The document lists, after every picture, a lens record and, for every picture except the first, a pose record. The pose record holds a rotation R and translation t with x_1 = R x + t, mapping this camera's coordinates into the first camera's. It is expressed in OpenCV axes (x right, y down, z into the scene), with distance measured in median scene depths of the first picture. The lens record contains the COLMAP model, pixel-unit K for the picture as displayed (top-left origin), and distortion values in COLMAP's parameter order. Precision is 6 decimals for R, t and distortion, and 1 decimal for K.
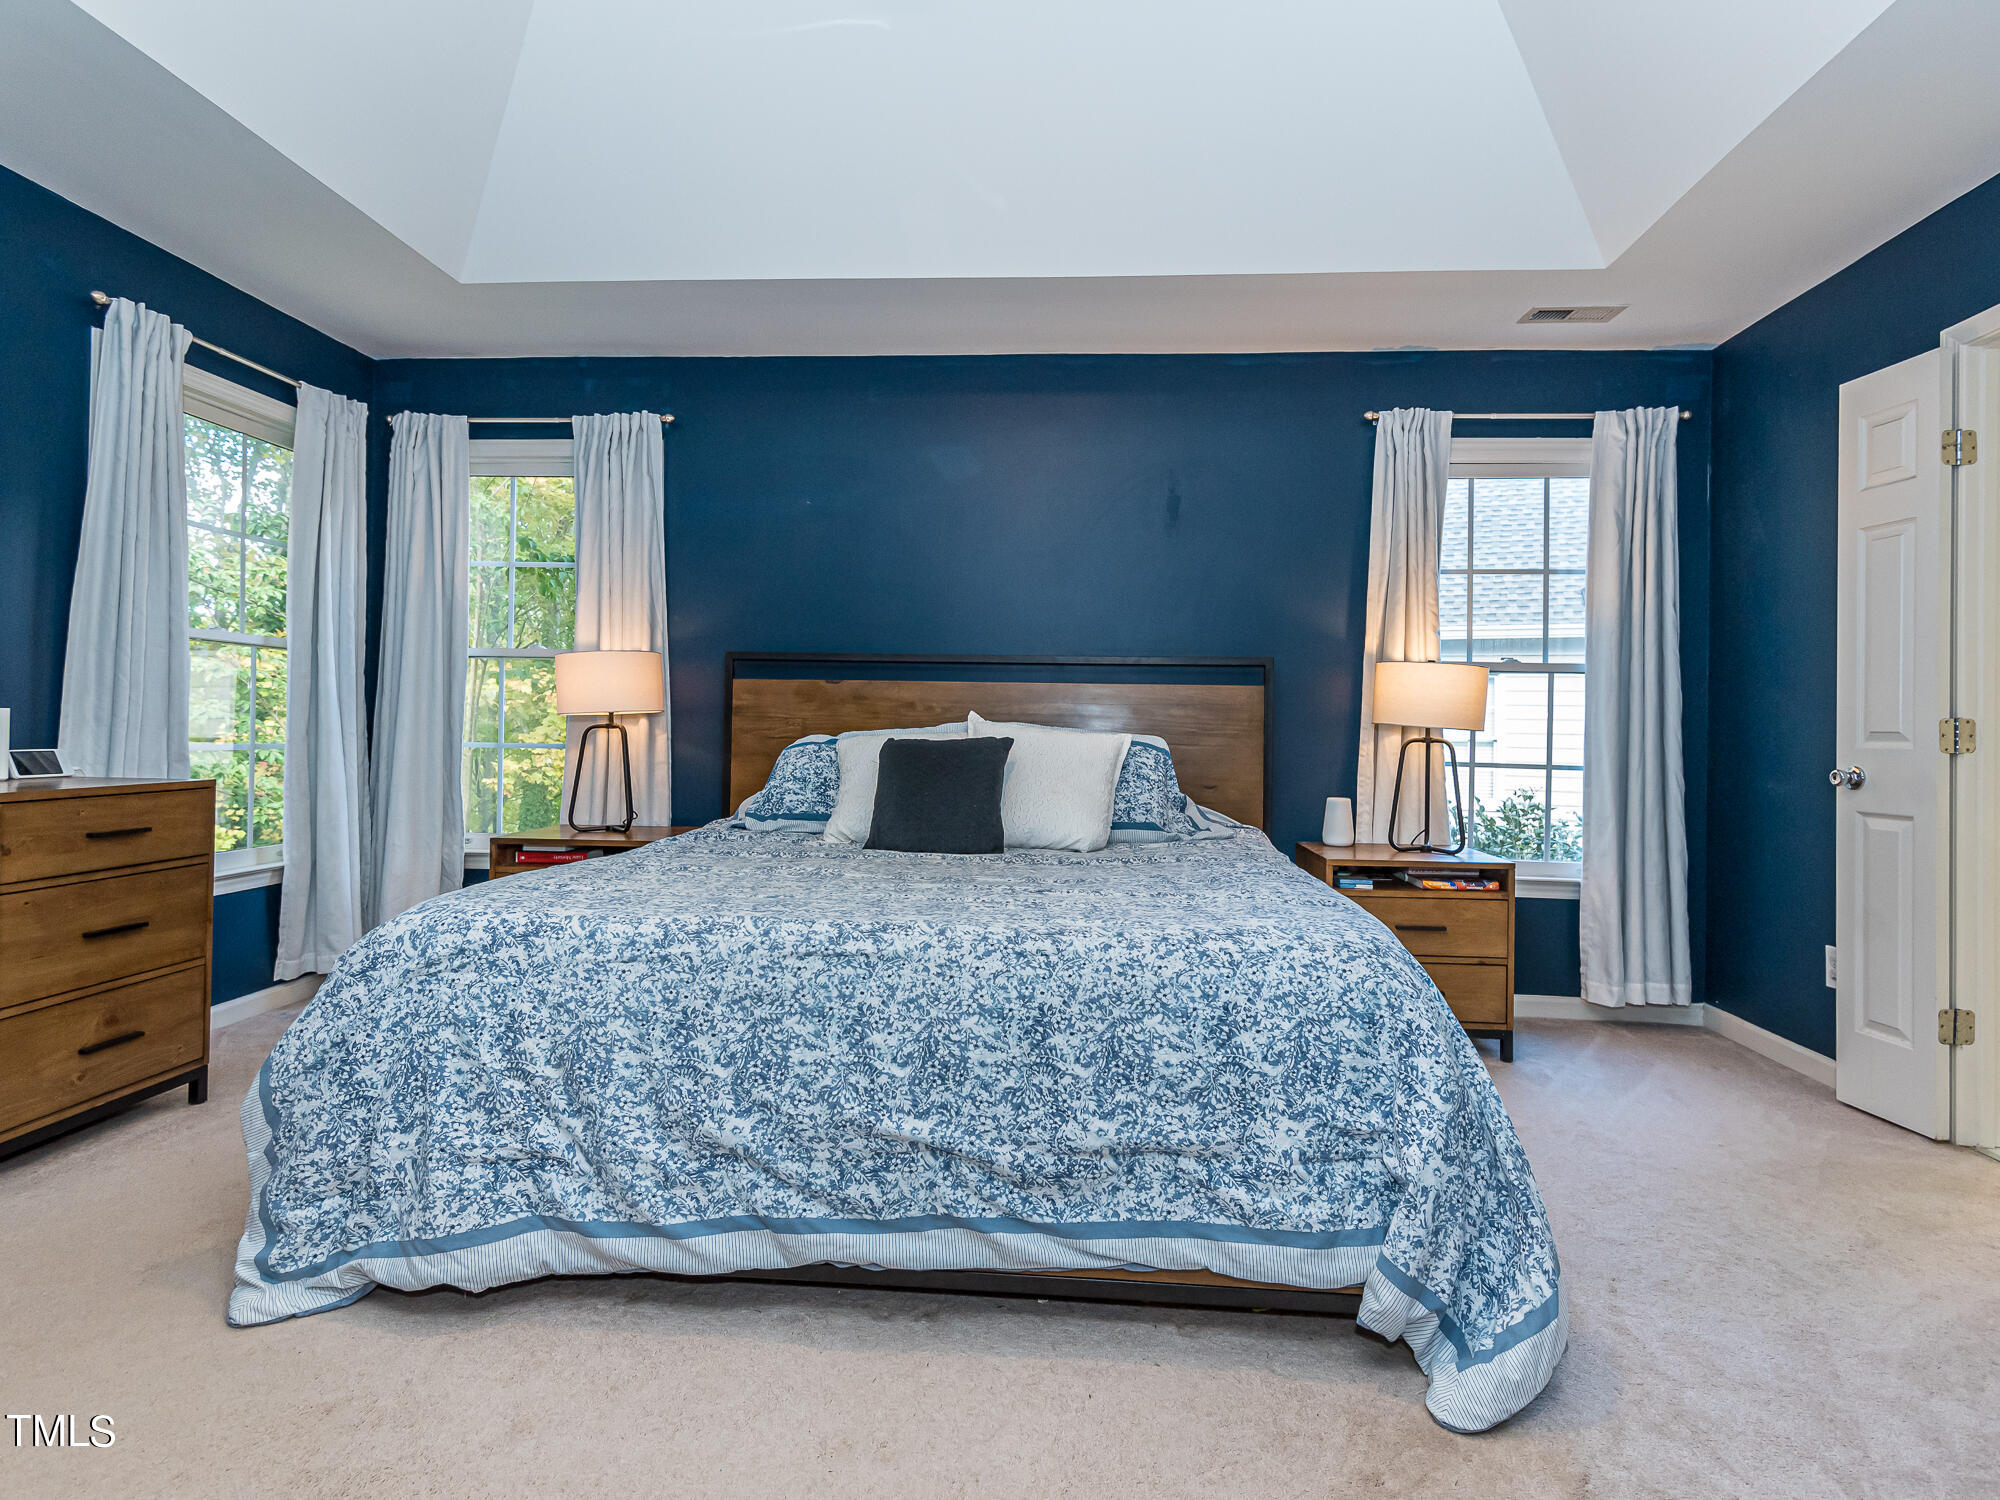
lens RADIAL K [[1010.0, 0, 1007.6], [0, 1010.0, 746.4], [0, 0, 1]] dist [0.044597, -0.029651]
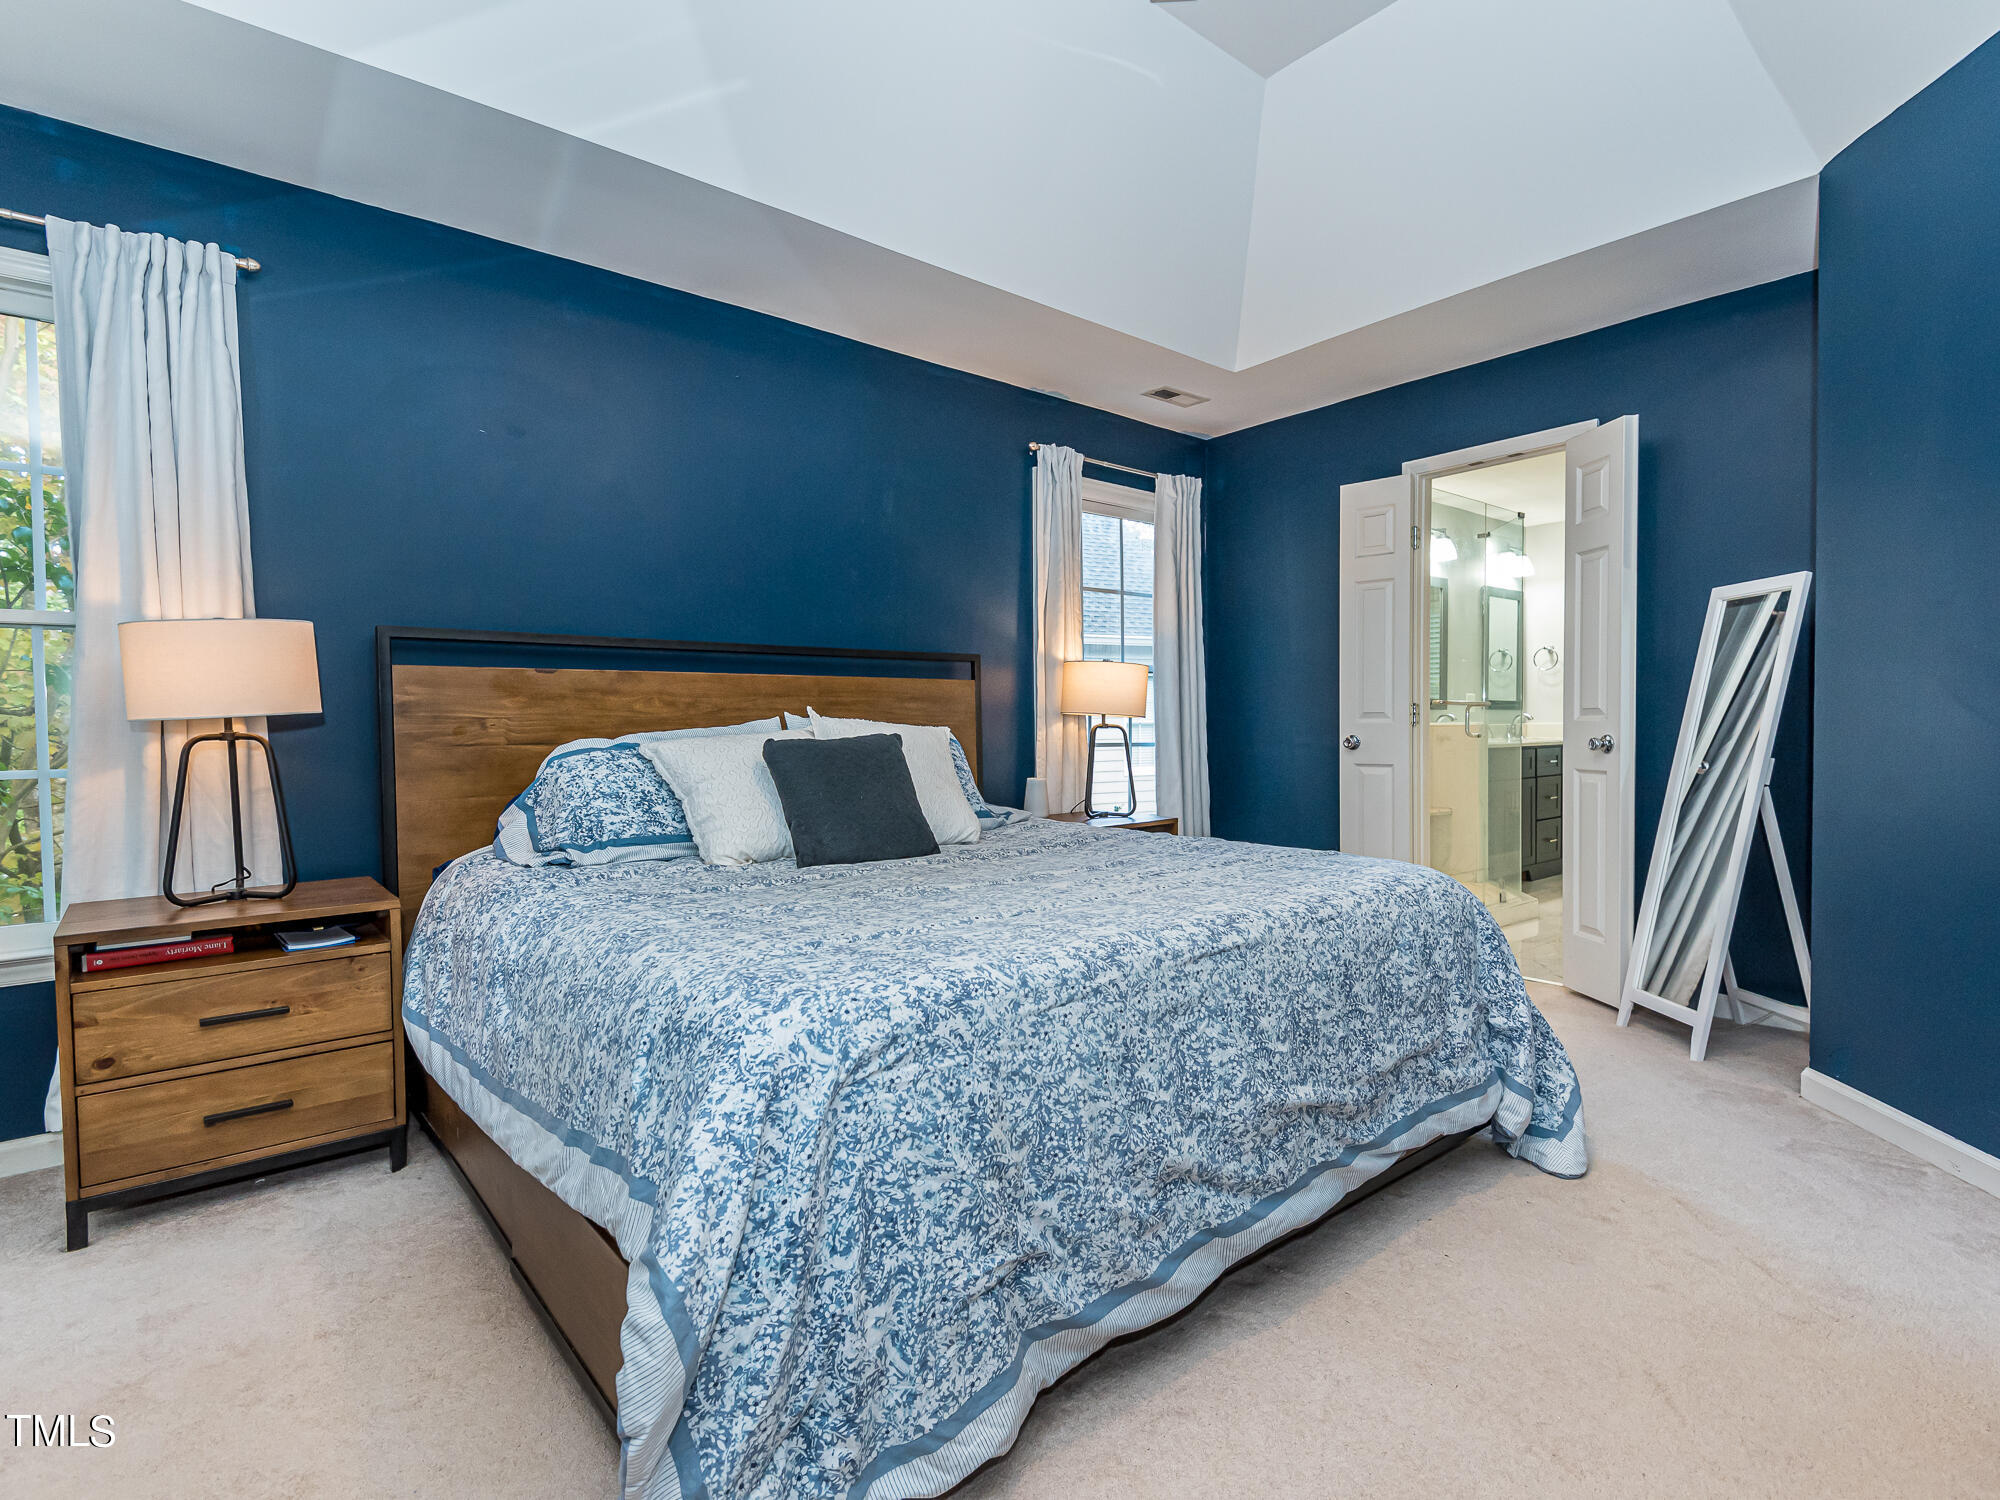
lens RADIAL K [[979.6, 0, 995.9], [0, 979.6, 777.2], [0, 0, 1]] dist [0.051386, -0.035506]
pose [[0.730397, -0.061199, 0.680275, -0.975037], [0.032943, 0.997975, 0.054410, -0.026469], [-0.682227, -0.017331, 0.730935, 0.440333]]
